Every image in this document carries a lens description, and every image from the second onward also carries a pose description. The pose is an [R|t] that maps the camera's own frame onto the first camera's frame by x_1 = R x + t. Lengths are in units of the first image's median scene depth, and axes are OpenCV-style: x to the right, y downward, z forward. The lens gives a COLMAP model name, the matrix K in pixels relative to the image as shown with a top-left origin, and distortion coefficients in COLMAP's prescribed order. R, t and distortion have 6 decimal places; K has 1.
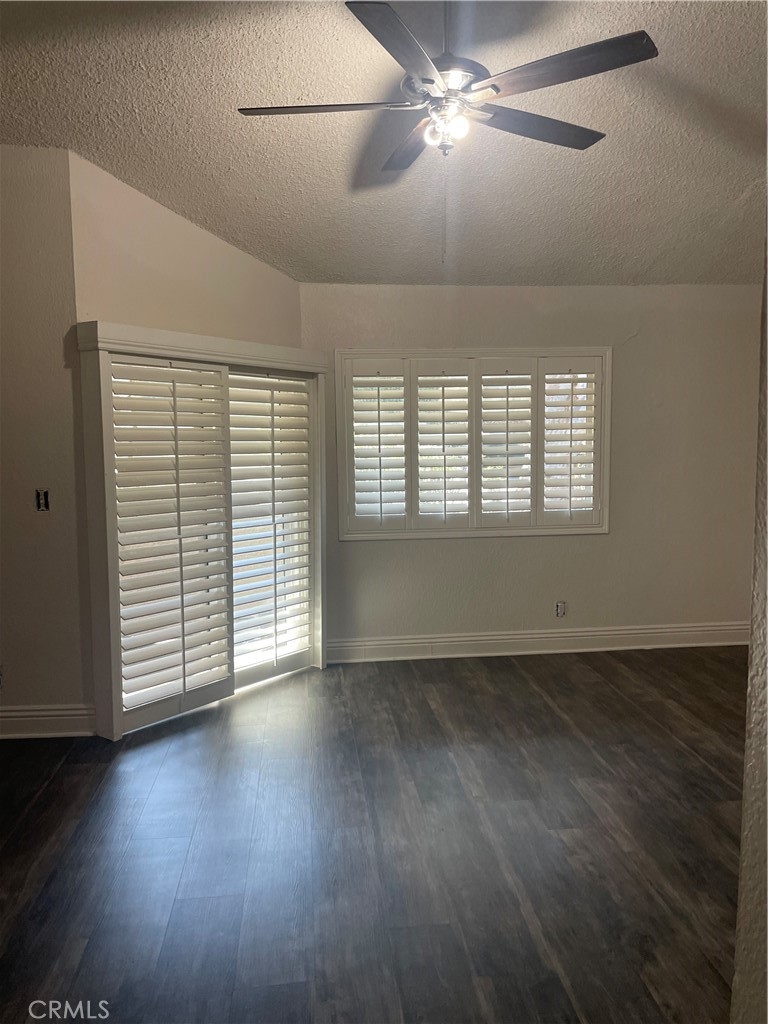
lens RADIAL K [[779.6, 0, 386.2], [0, 779.6, 491.3], [0, 0, 1]] dist [0.114963, -0.140305]
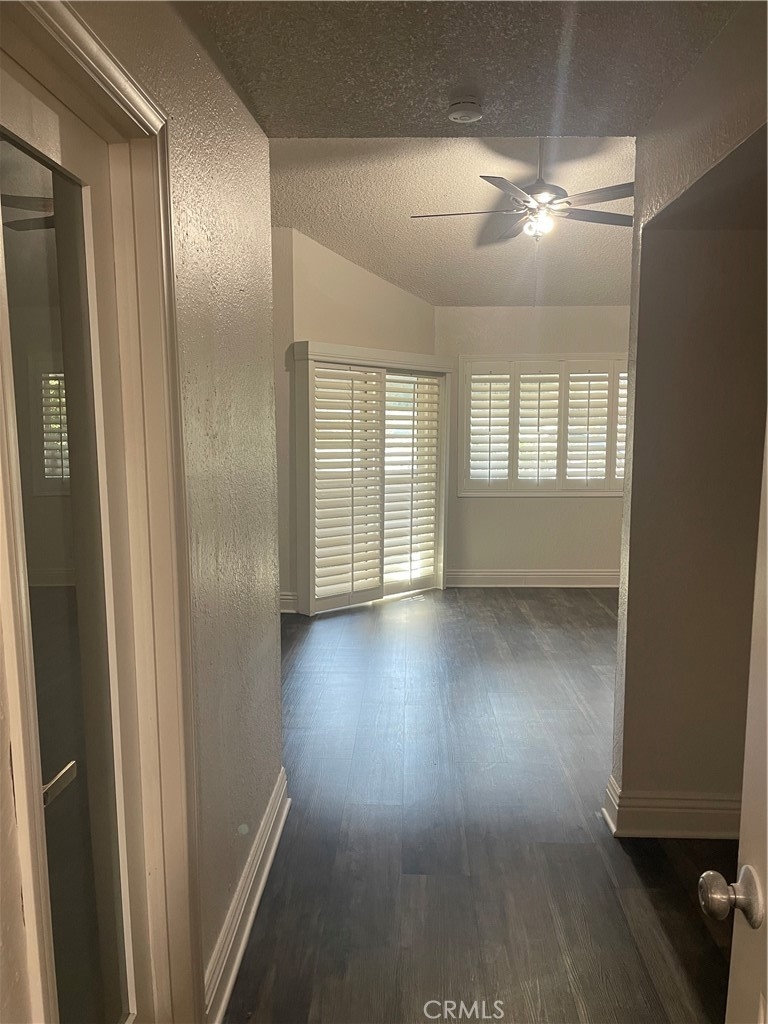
lens RADIAL K [[769.1, 0, 382.9], [0, 769.1, 520.1], [0, 0, 1]] dist [0.105460, -0.135249]
pose [[0.989436, 0.028269, -0.142188, 0.002945], [-0.021376, 0.998532, 0.049771, 0.042491], [0.143387, -0.046206, 0.988588, -0.371002]]
